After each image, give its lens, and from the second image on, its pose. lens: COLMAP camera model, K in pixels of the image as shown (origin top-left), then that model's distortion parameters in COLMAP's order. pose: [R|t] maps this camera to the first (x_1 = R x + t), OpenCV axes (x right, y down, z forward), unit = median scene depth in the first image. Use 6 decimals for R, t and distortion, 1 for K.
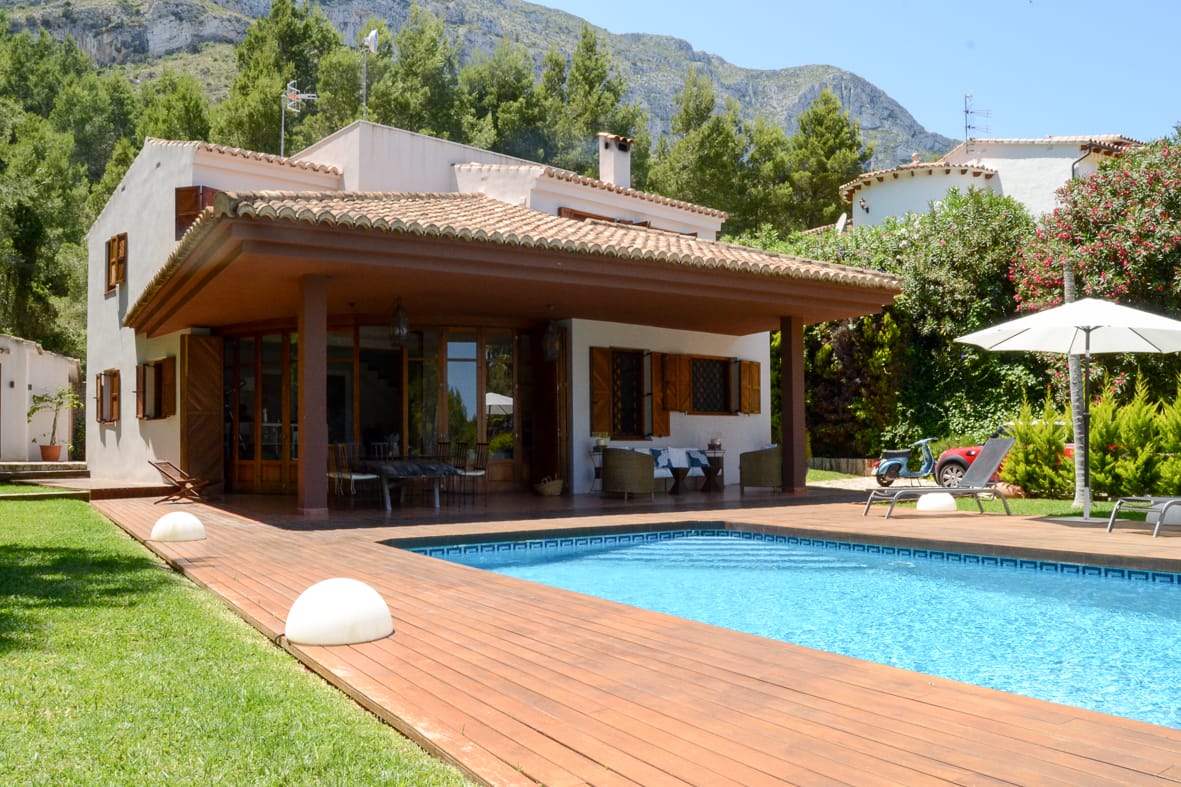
lens RADIAL K [[921.5, 0, 590.8], [0, 921.5, 360.2], [0, 0, 1]] dist [-0.085176, -0.002770]
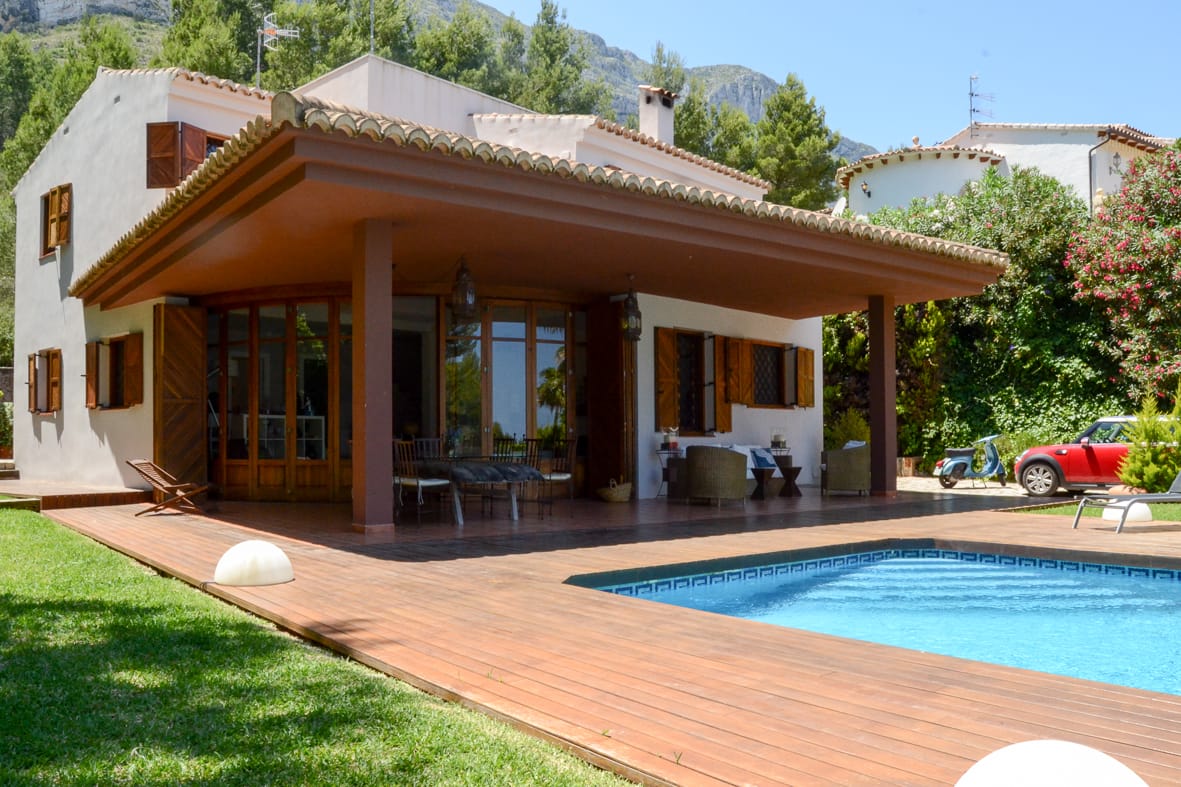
lens RADIAL K [[942.1, 0, 612.4], [0, 942.1, 371.6], [0, 0, 1]] dist [-0.090739, 0.020927]
pose [[0.994674, 0.010764, 0.102511, -0.098926], [-0.012646, 0.999763, 0.017736, 0.009257], [-0.102296, -0.018938, 0.994574, 0.105629]]
